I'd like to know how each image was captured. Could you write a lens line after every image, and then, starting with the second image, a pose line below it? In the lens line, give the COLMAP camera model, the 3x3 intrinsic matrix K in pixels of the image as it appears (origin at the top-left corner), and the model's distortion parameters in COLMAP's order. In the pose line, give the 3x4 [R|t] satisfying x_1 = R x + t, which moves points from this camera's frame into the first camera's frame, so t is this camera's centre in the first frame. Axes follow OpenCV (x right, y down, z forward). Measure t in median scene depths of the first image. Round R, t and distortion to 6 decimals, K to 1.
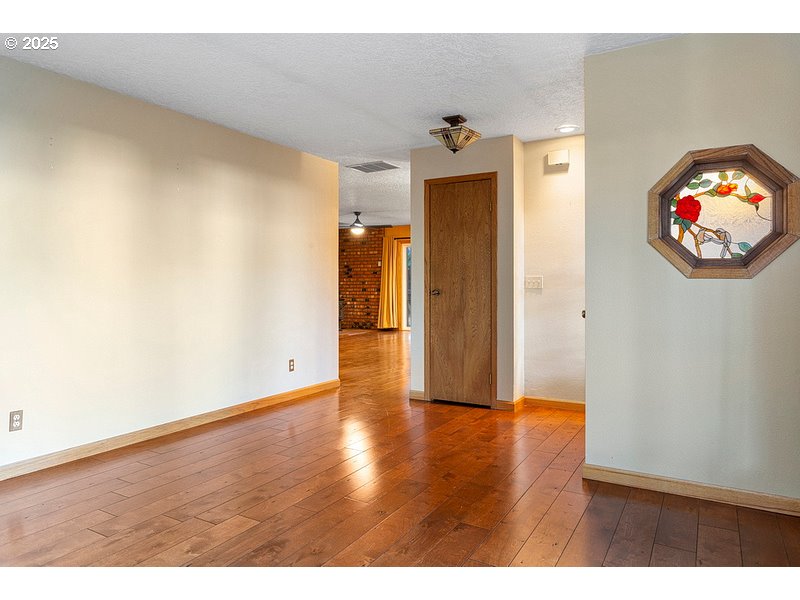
lens RADIAL K [[523.2, 0, 405.0], [0, 523.2, 298.1], [0, 0, 1]] dist [-0.003360, 0.000227]
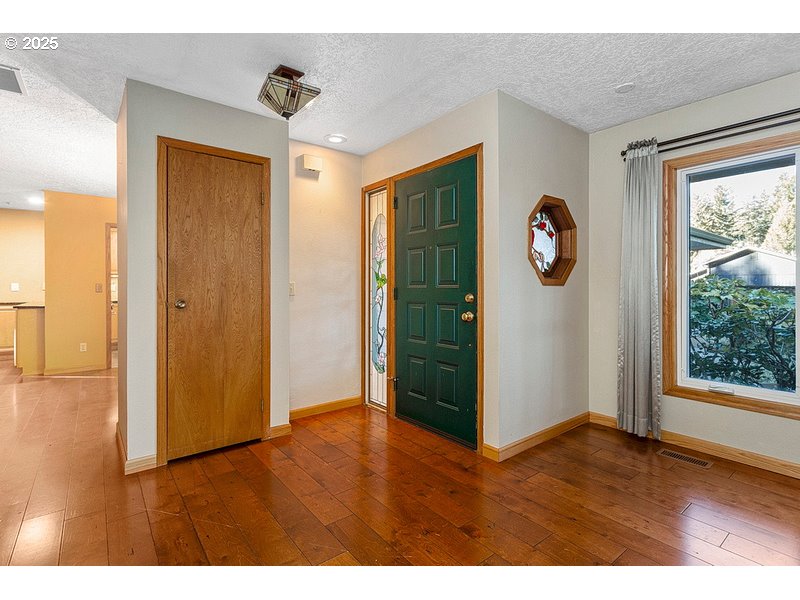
lens RADIAL K [[389.1, 0, 400.3], [0, 389.1, 292.6], [0, 0, 1]] dist [-0.000527, 0.001406]
pose [[0.367220, -0.012568, 0.930049, -0.333470], [0.030998, 0.999519, 0.001268, -0.018677], [-0.929617, 0.028364, 0.367433, 0.573962]]
